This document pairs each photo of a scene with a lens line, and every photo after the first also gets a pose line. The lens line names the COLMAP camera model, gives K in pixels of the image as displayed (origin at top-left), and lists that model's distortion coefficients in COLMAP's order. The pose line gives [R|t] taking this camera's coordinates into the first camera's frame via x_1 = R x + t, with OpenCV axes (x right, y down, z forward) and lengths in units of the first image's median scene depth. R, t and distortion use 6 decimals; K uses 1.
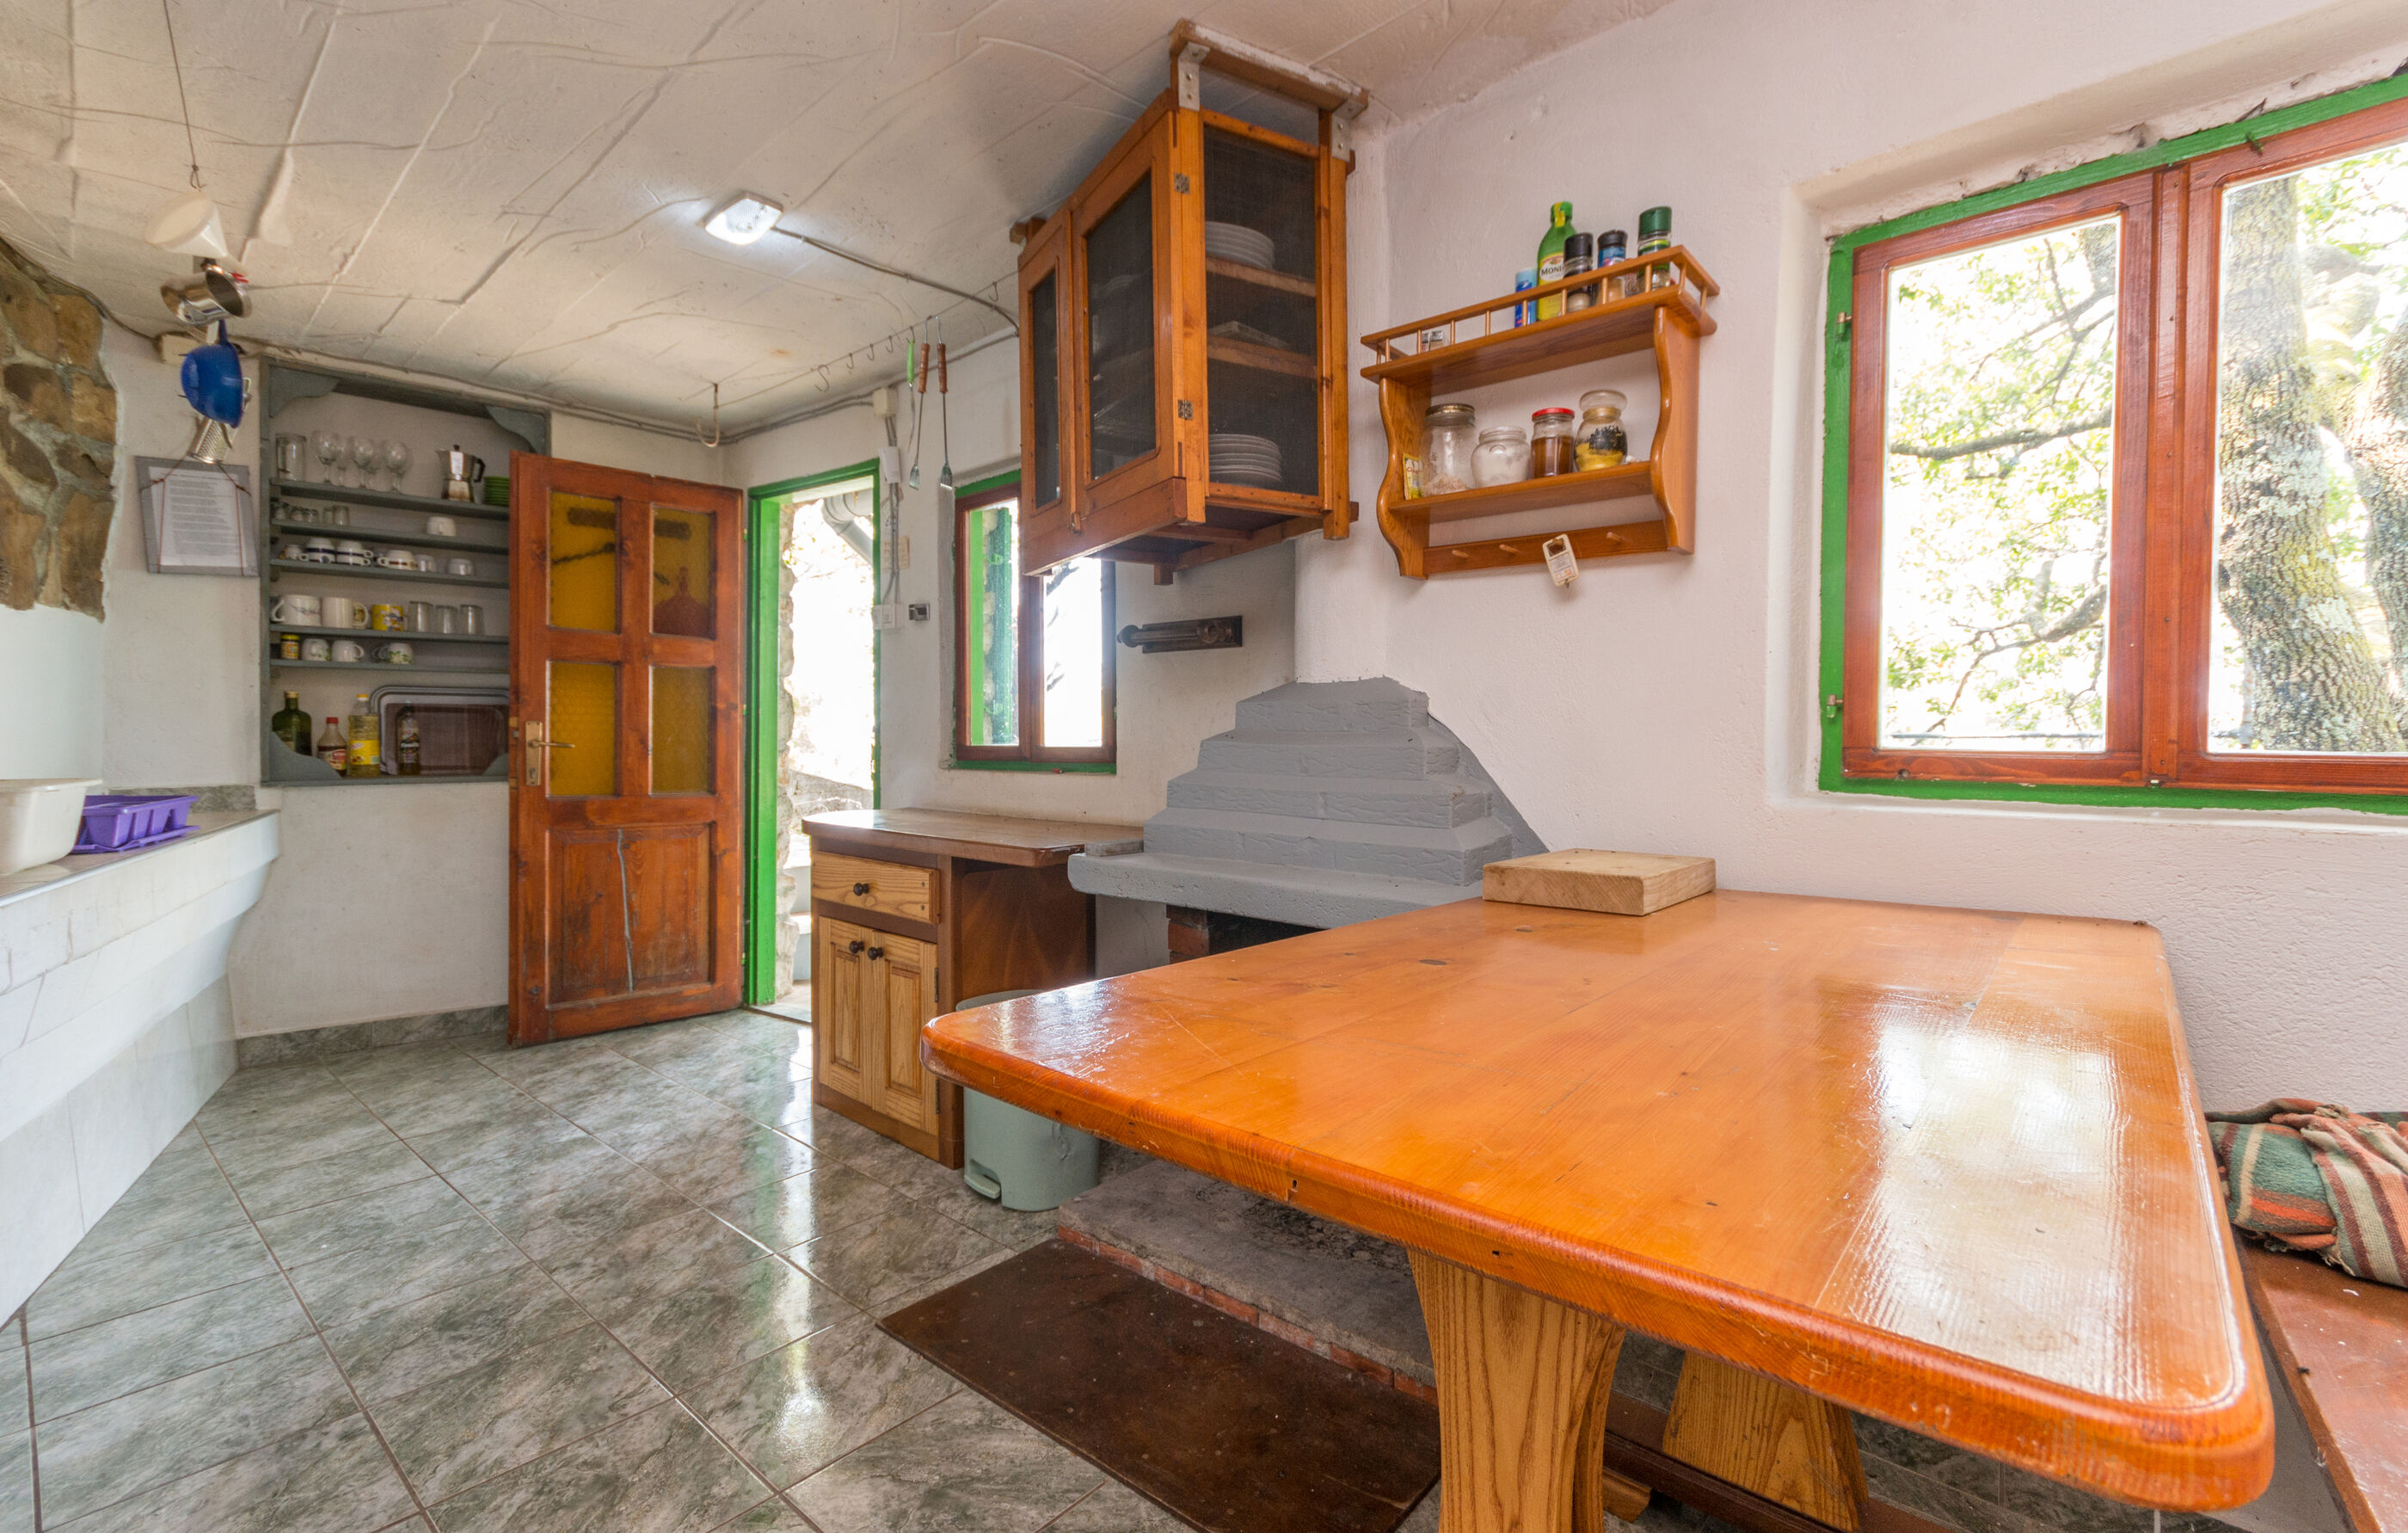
lens RADIAL K [[1042.5, 0, 1202.9], [0, 1042.5, 754.4], [0, 0, 1]] dist [0.010778, -0.003100]
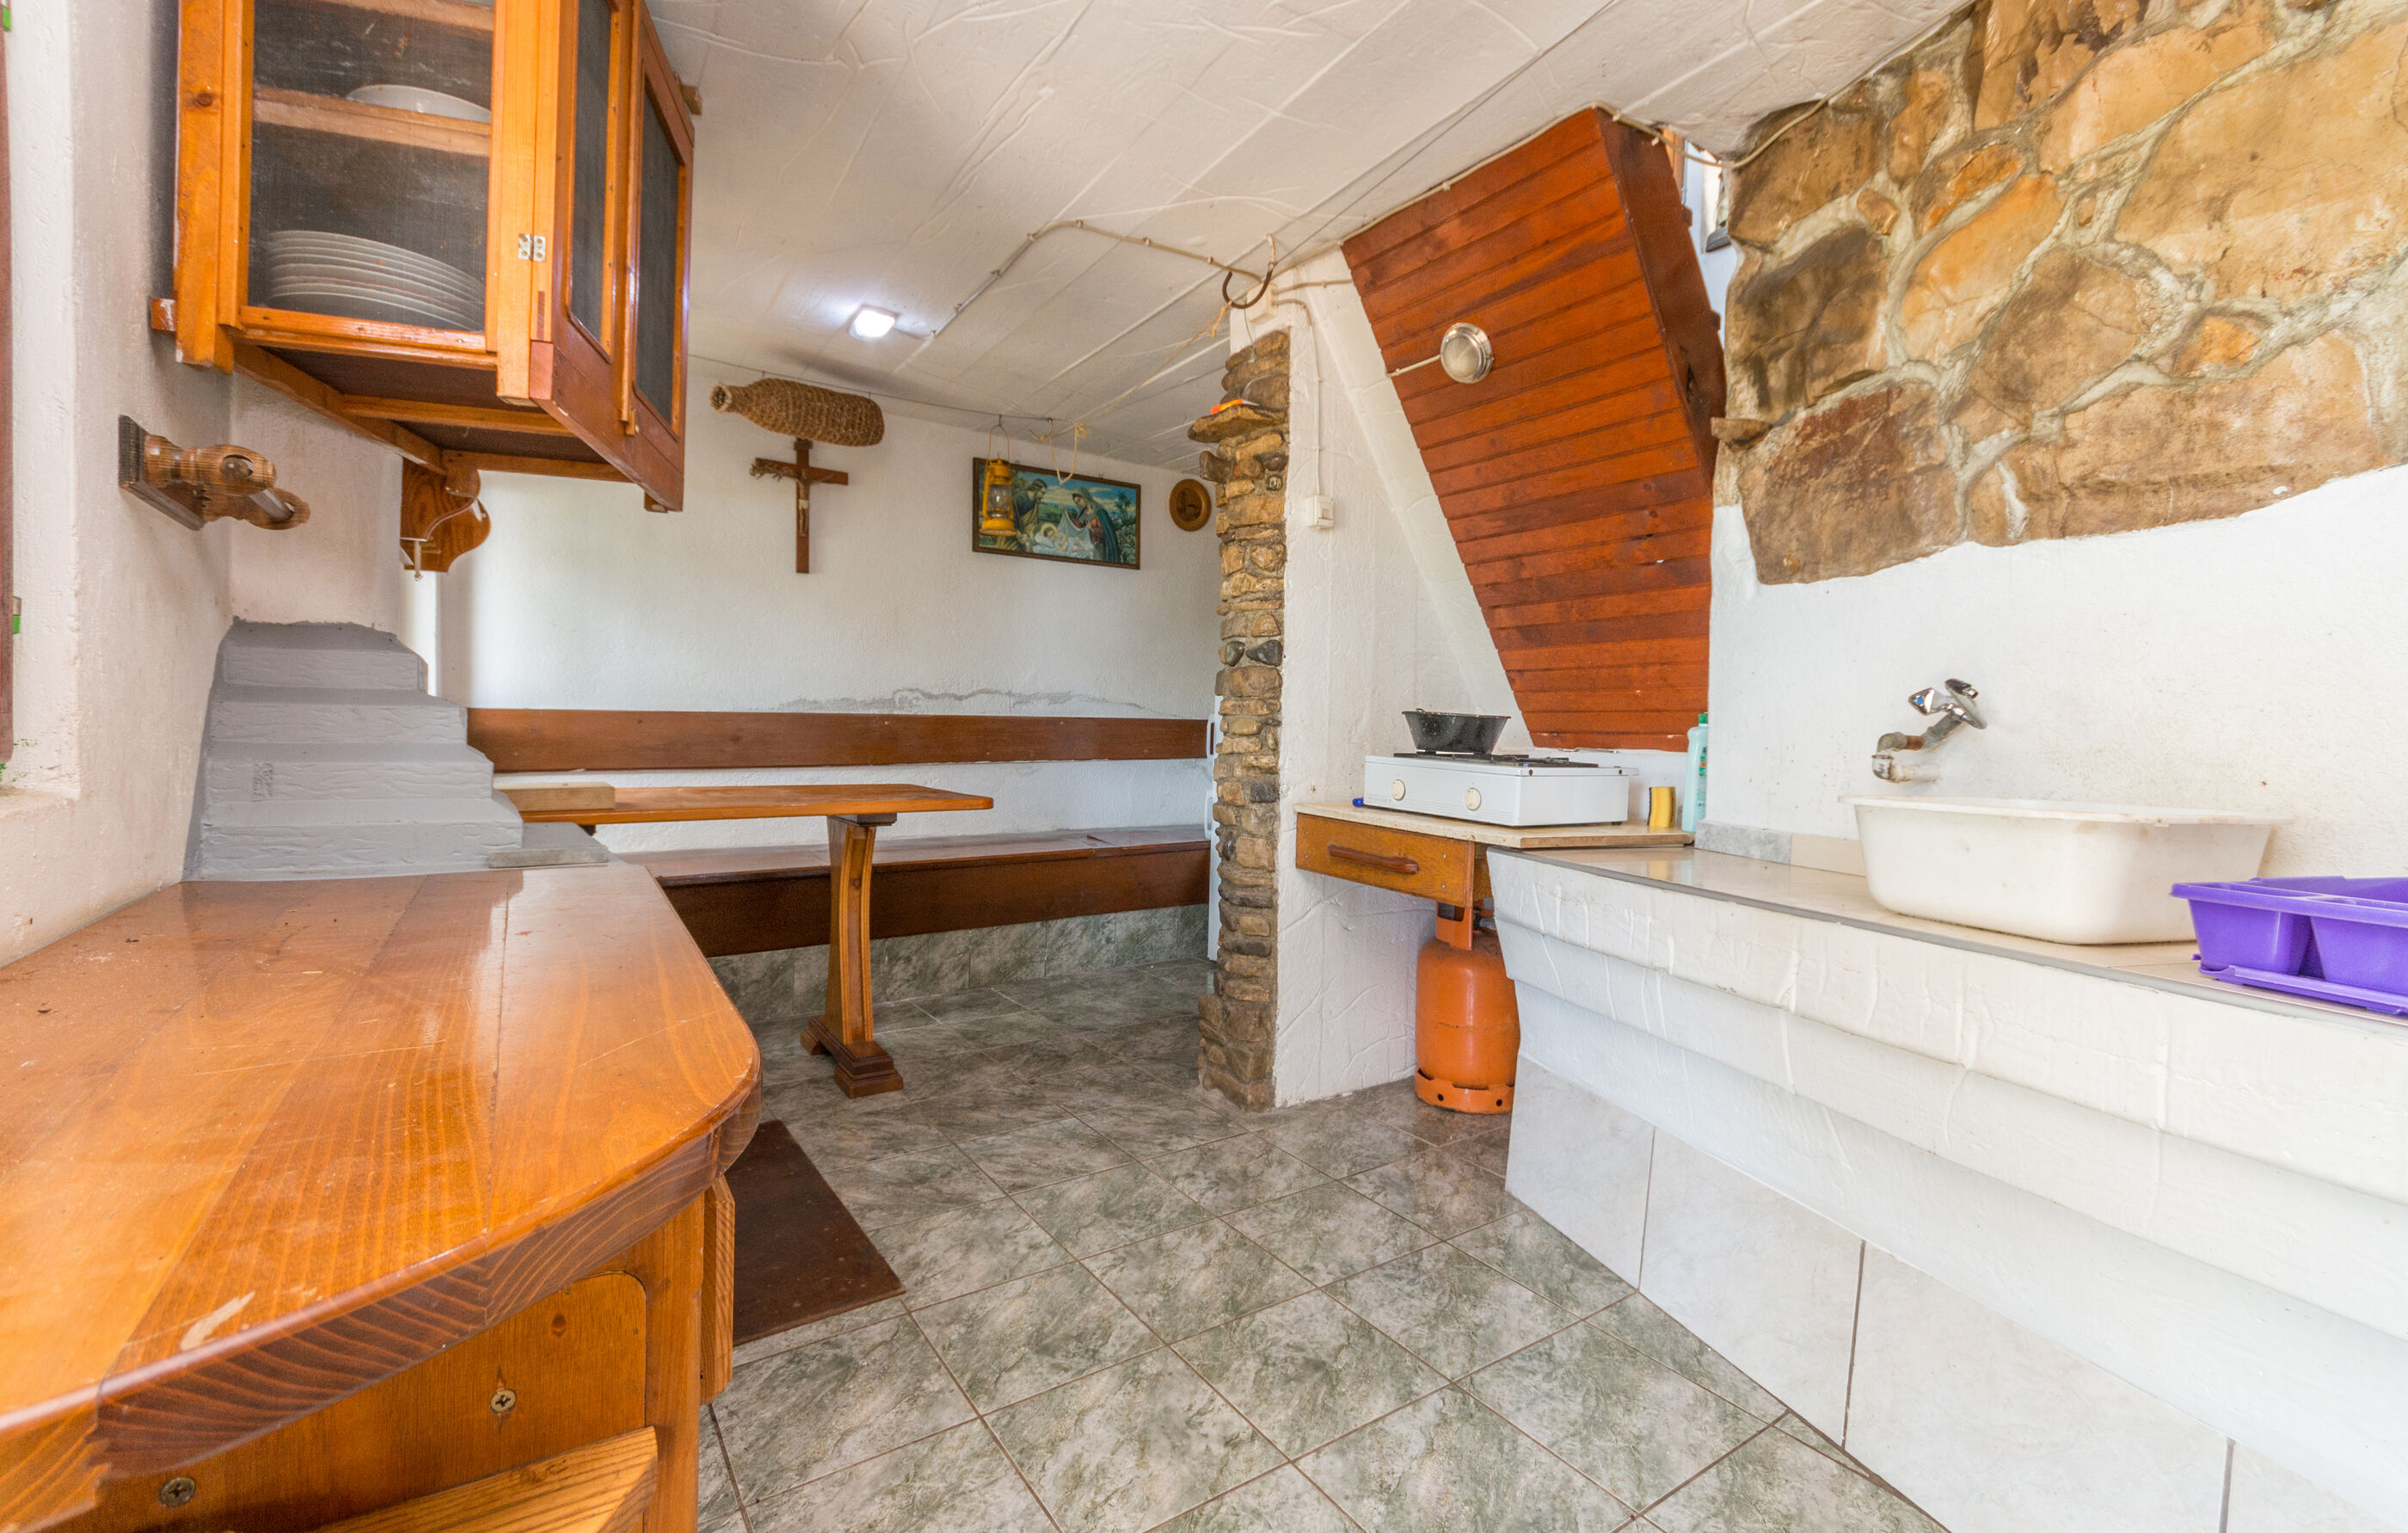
lens RADIAL K [[1042.5, 0, 1202.9], [0, 1042.5, 759.3], [0, 0, 1]] dist [0.010778, -0.003100]
pose [[-0.963979, -0.031543, 0.264101, -0.487872], [-0.019750, 0.998691, 0.047190, -0.015438], [-0.265244, 0.040275, -0.963340, 1.087371]]
